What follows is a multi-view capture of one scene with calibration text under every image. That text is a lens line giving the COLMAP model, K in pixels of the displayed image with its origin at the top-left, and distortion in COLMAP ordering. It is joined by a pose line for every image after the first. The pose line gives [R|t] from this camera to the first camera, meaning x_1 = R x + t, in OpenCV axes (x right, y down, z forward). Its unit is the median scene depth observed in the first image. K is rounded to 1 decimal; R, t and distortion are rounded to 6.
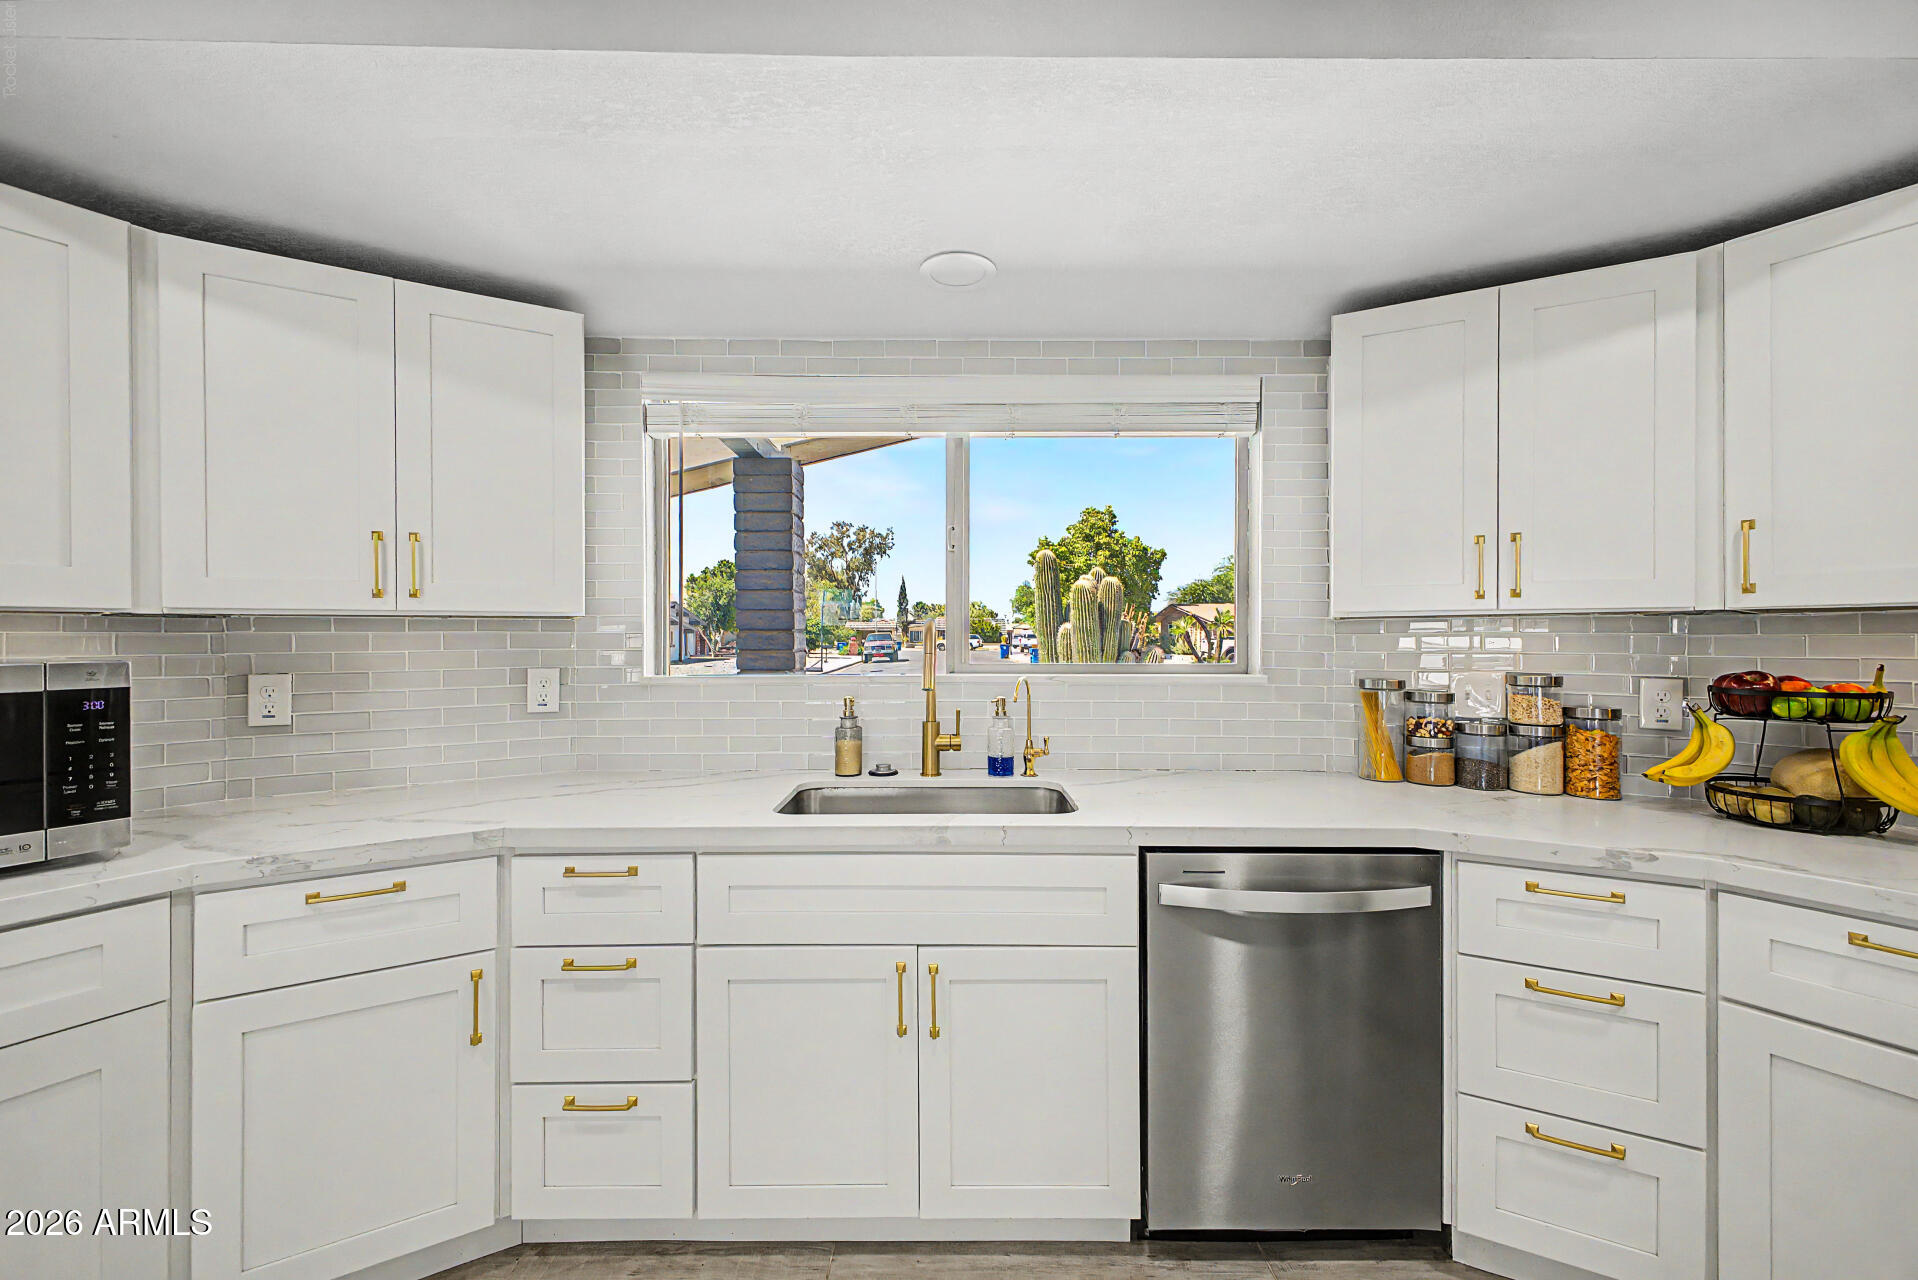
lens RADIAL K [[756.4, 0, 954.2], [0, 756.4, 637.9], [0, 0, 1]] dist [0.018256, -0.004131]
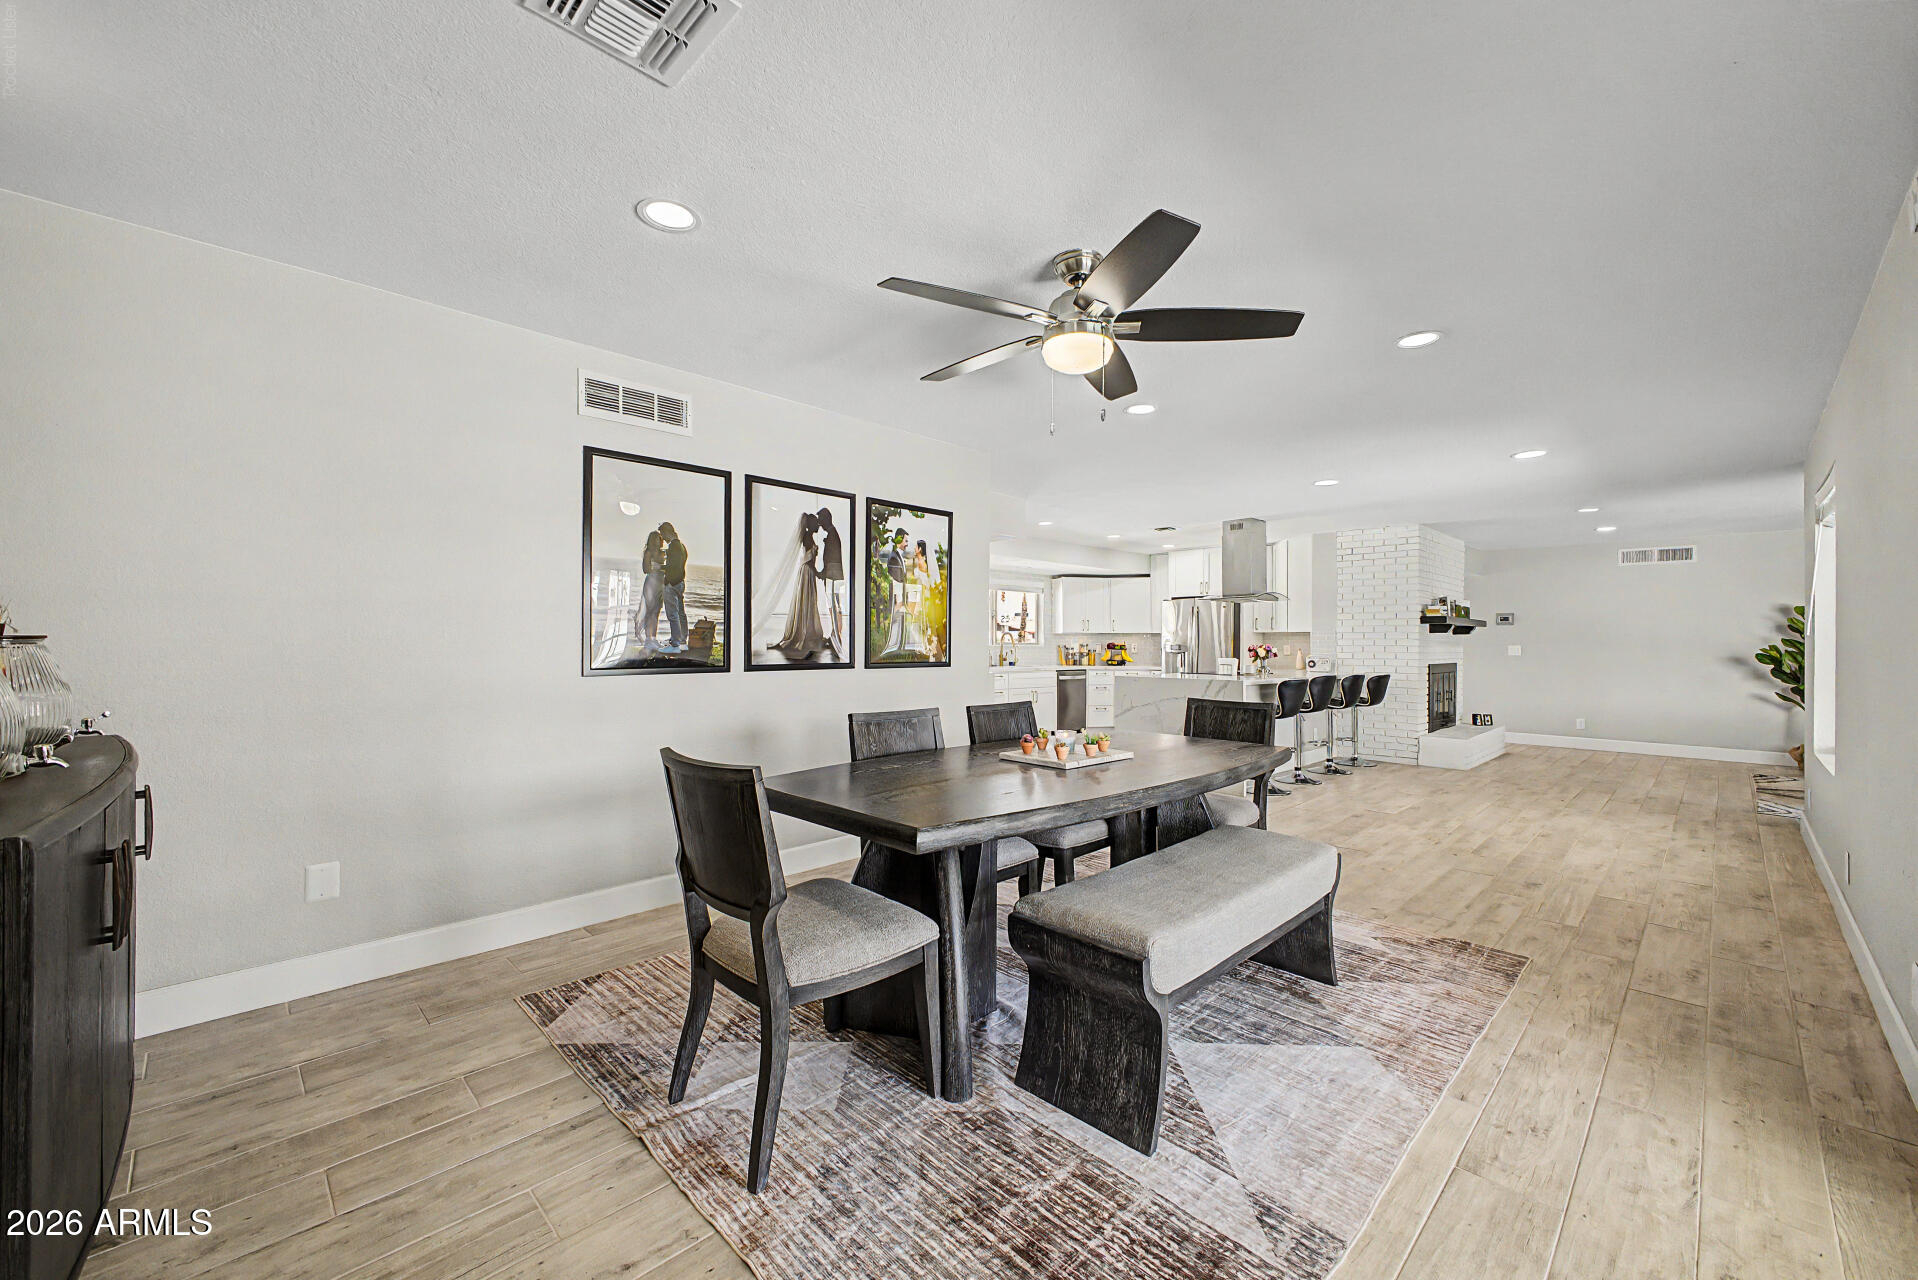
lens RADIAL K [[756.4, 0, 955.2], [0, 756.4, 638.2], [0, 0, 1]] dist [0.018256, -0.004131]
pose [[0.721163, 0.005352, 0.692745, -3.745203], [-0.000417, 0.999973, -0.007291, 0.047117], [-0.692765, 0.004970, 0.721146, -2.321284]]
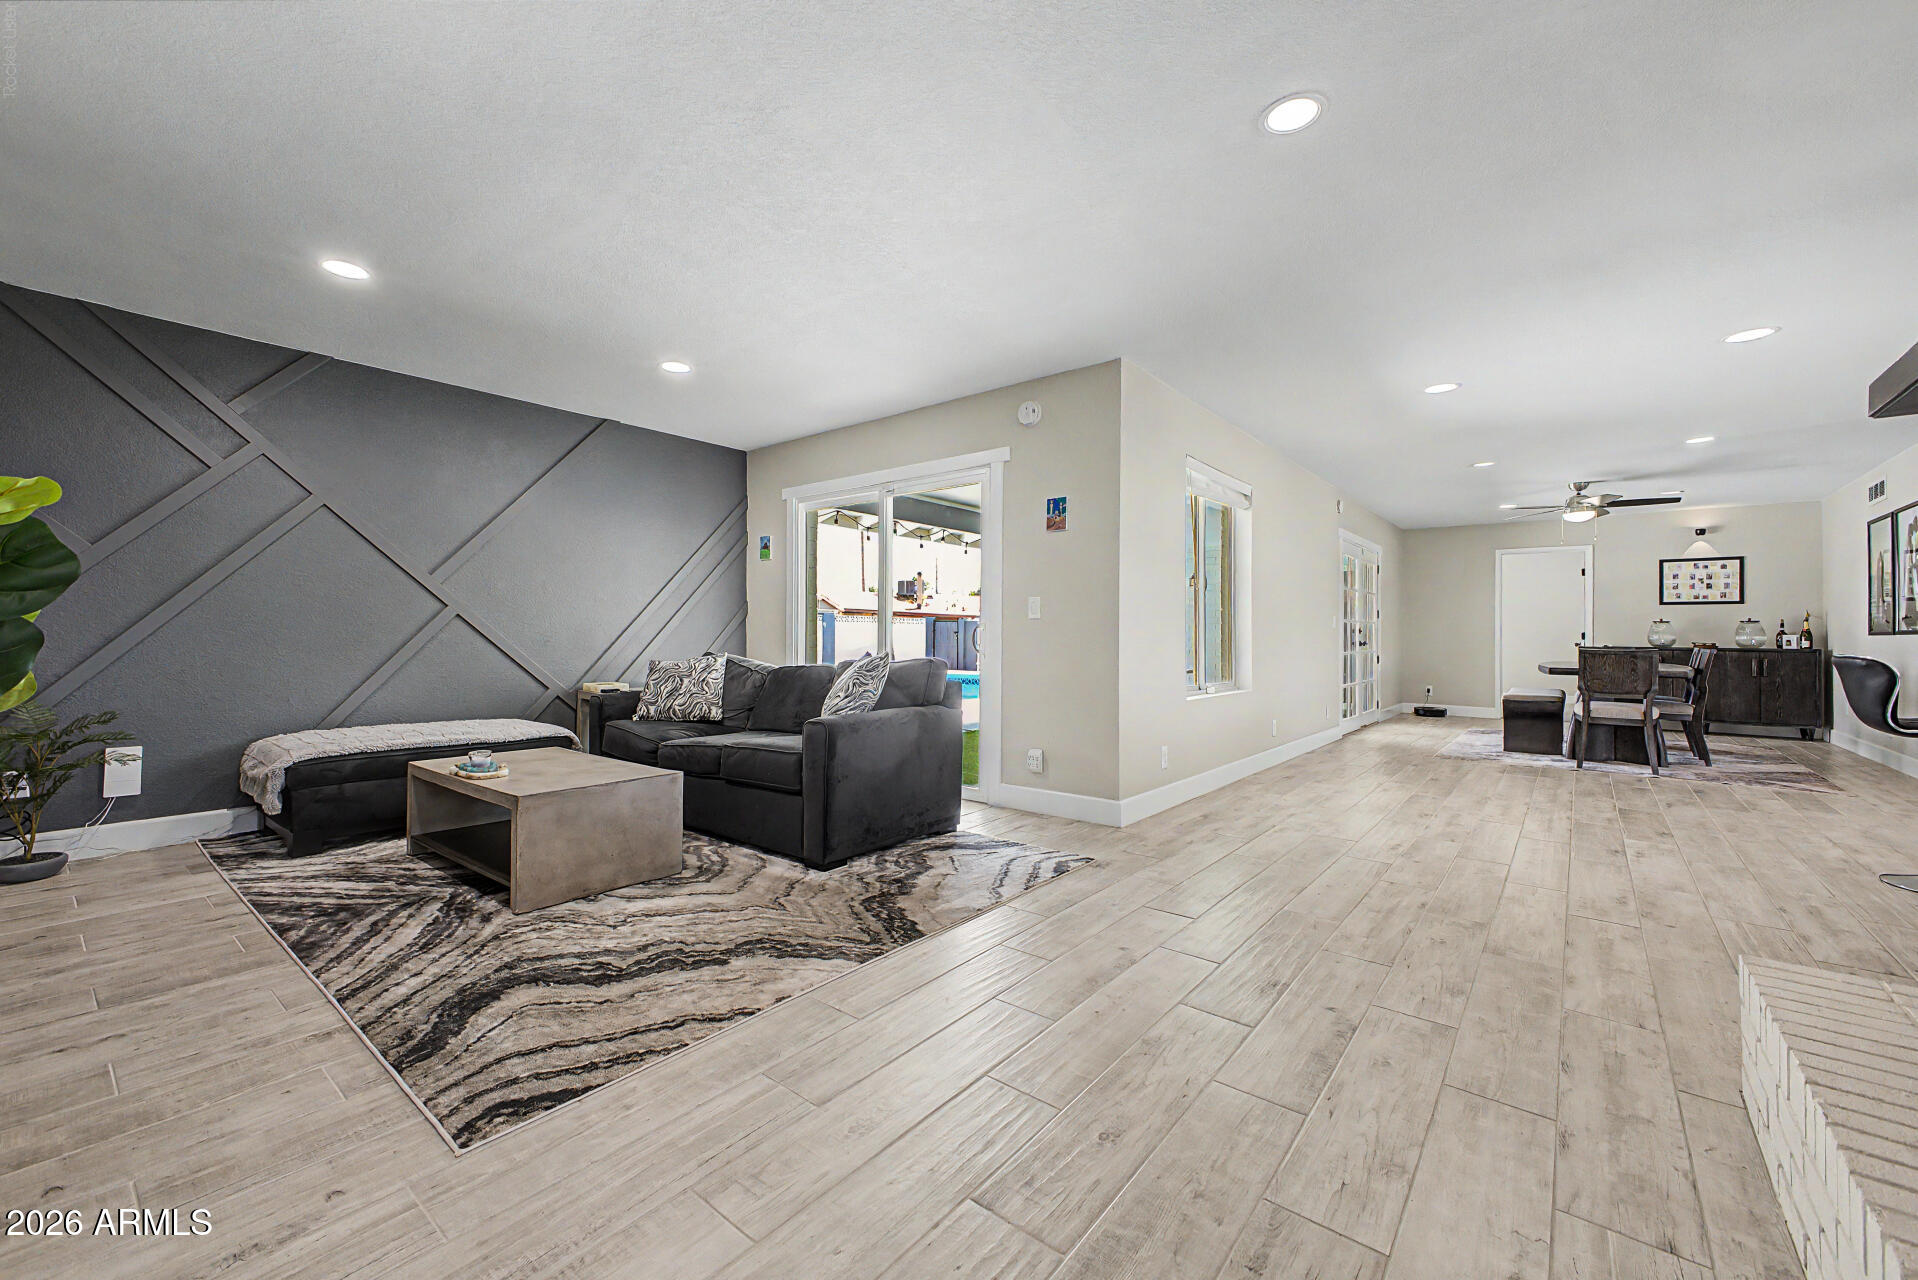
lens RADIAL K [[756.4, 0, 965.3], [0, 756.4, 621.0], [0, 0, 1]] dist [0.018256, -0.004131]
pose [[-0.639941, -0.023909, -0.768052, 2.064907], [-0.016311, 0.999713, -0.017531, 0.179828], [0.768251, 0.001309, -0.640148, -1.445314]]
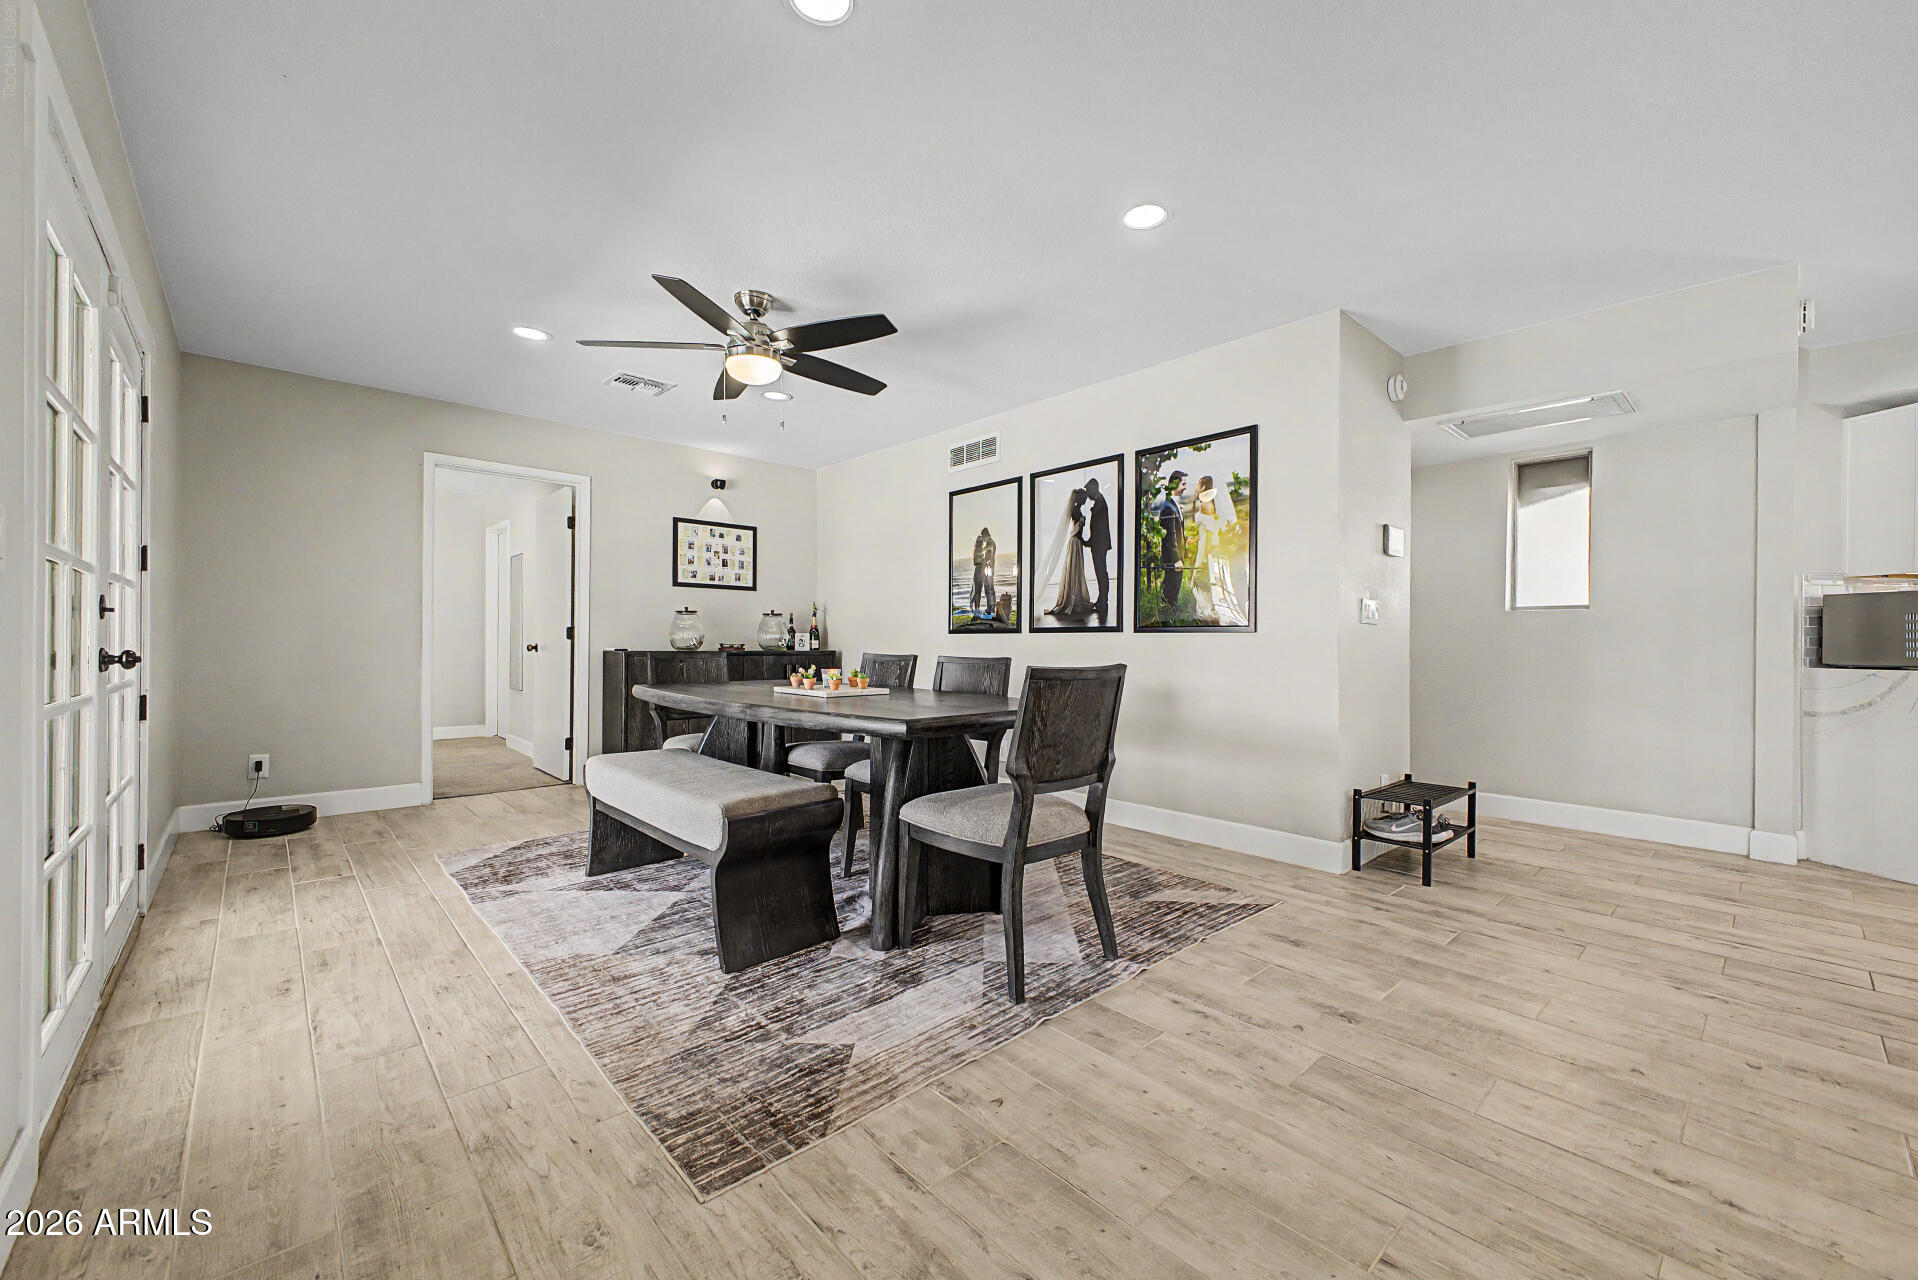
lens RADIAL K [[756.4, 0, 961.6], [0, 756.4, 649.1], [0, 0, 1]] dist [0.018256, -0.004131]
pose [[0.663981, 0.005094, -0.747732, -1.118218], [-0.007945, 0.999968, -0.000243, 0.172417], [0.747707, 0.006102, 0.664001, -2.302862]]
